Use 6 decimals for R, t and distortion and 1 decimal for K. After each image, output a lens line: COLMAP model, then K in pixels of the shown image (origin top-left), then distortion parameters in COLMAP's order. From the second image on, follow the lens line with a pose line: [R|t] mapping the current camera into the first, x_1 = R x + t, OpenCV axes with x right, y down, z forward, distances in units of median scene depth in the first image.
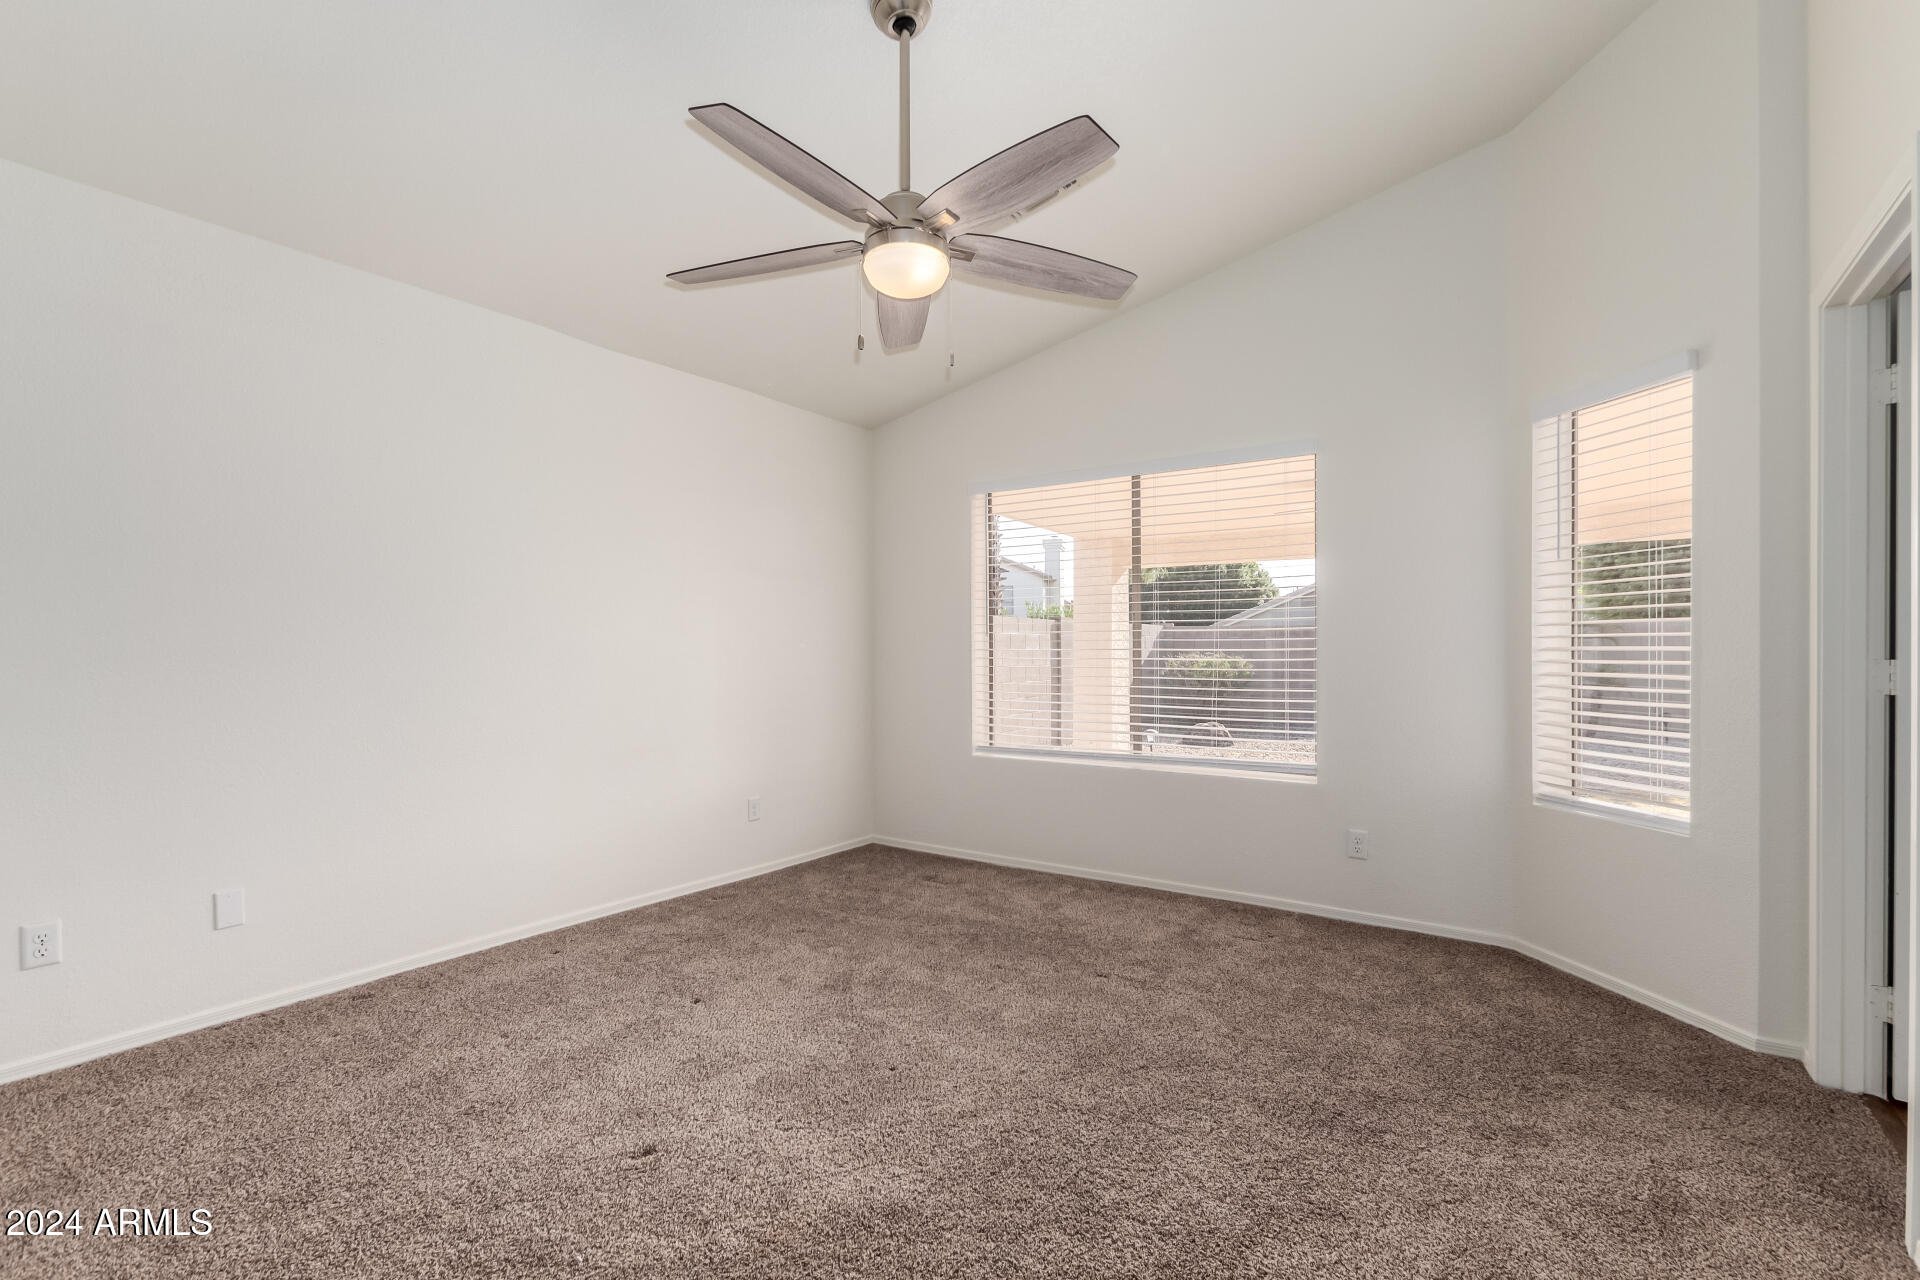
lens RADIAL K [[876.8, 0, 973.9], [0, 876.8, 655.3], [0, 0, 1]] dist [-0.002205, -0.000012]
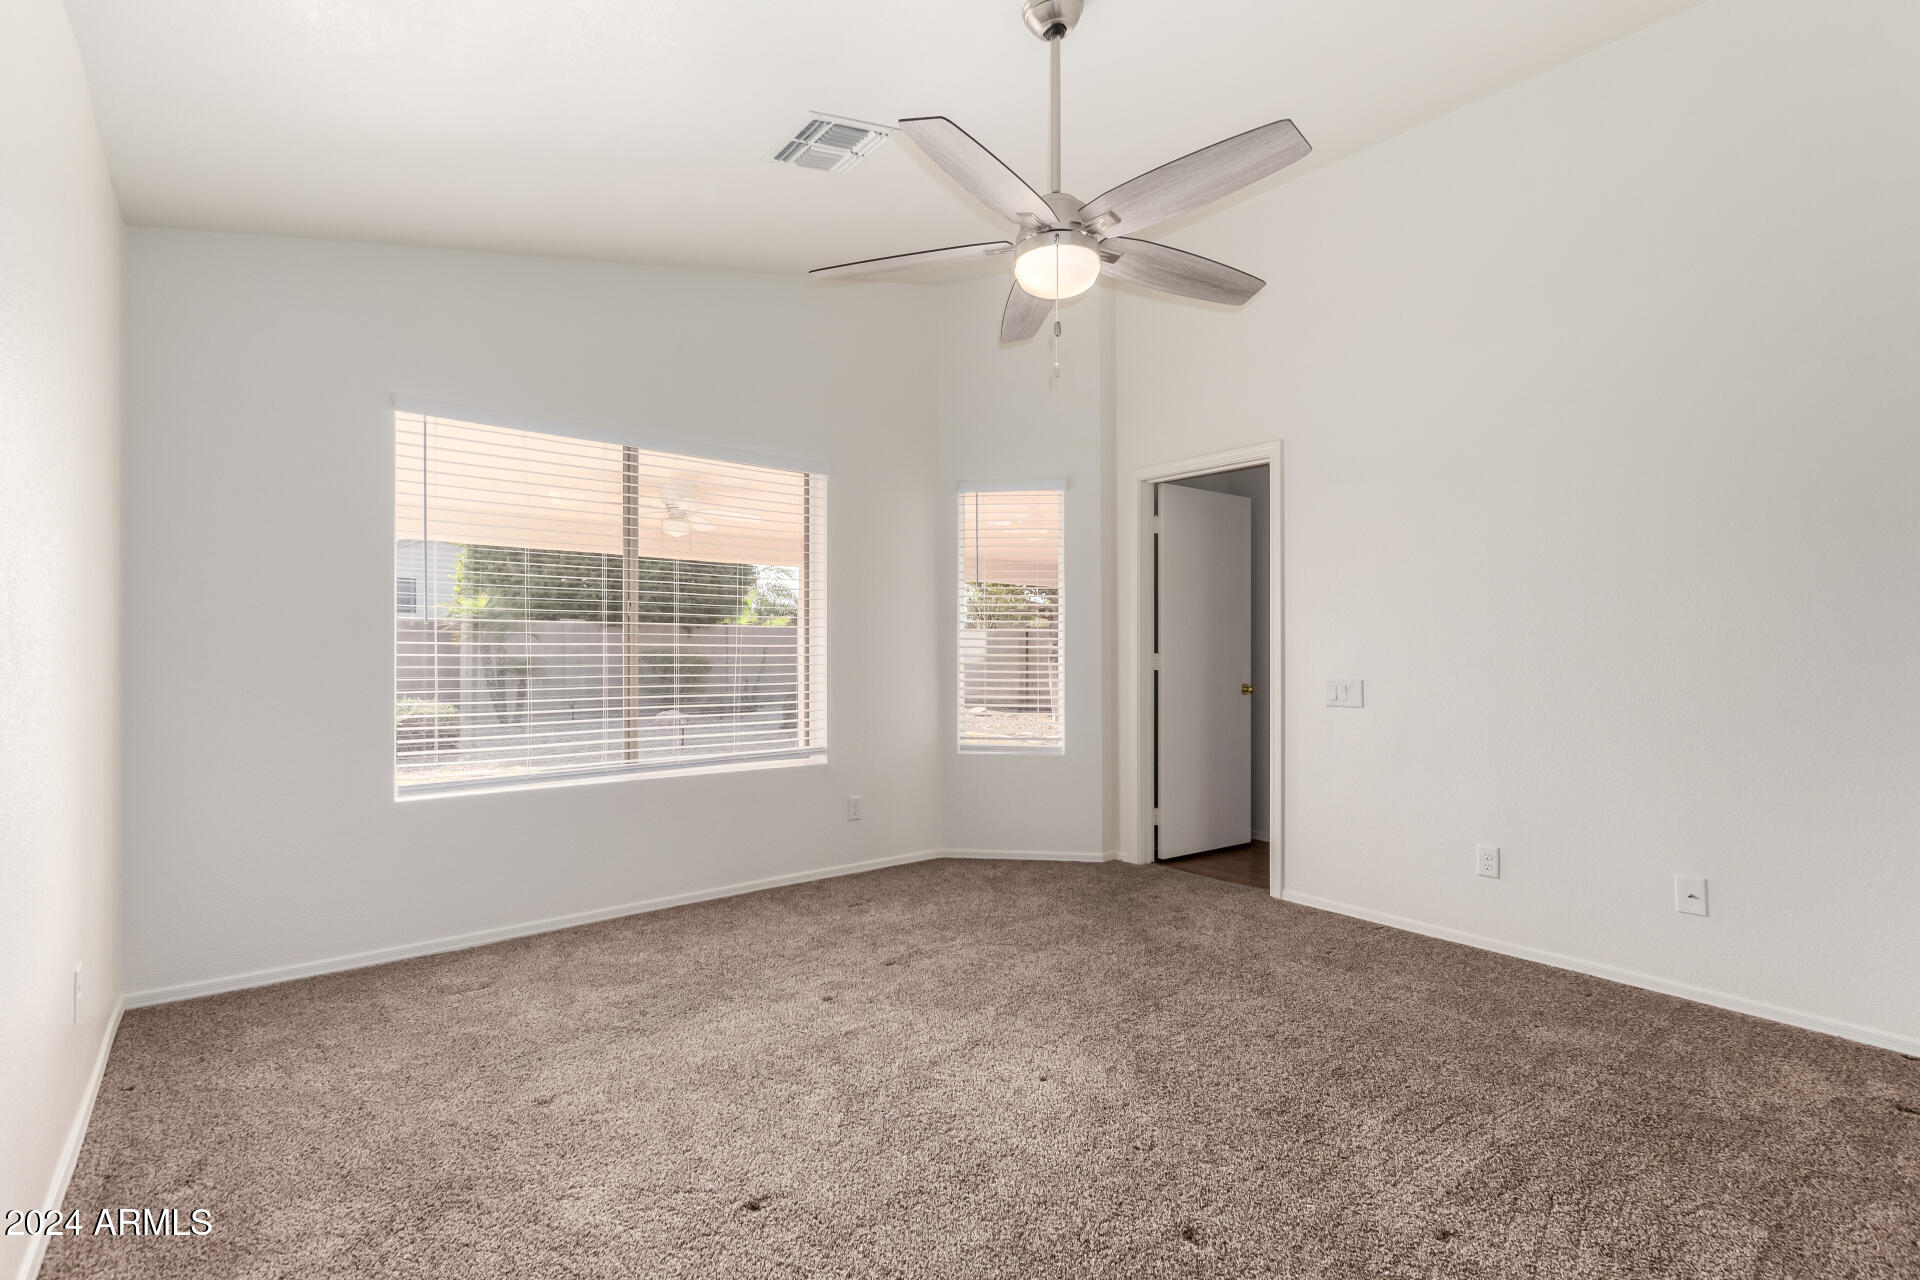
lens RADIAL K [[876.8, 0, 971.8], [0, 876.8, 639.0], [0, 0, 1]] dist [-0.002205, -0.000012]
pose [[0.270481, 0.010750, 0.962665, -0.764808], [-0.001397, 0.999941, -0.010774, -0.004783], [-0.962724, 0.001569, 0.270480, 0.583163]]
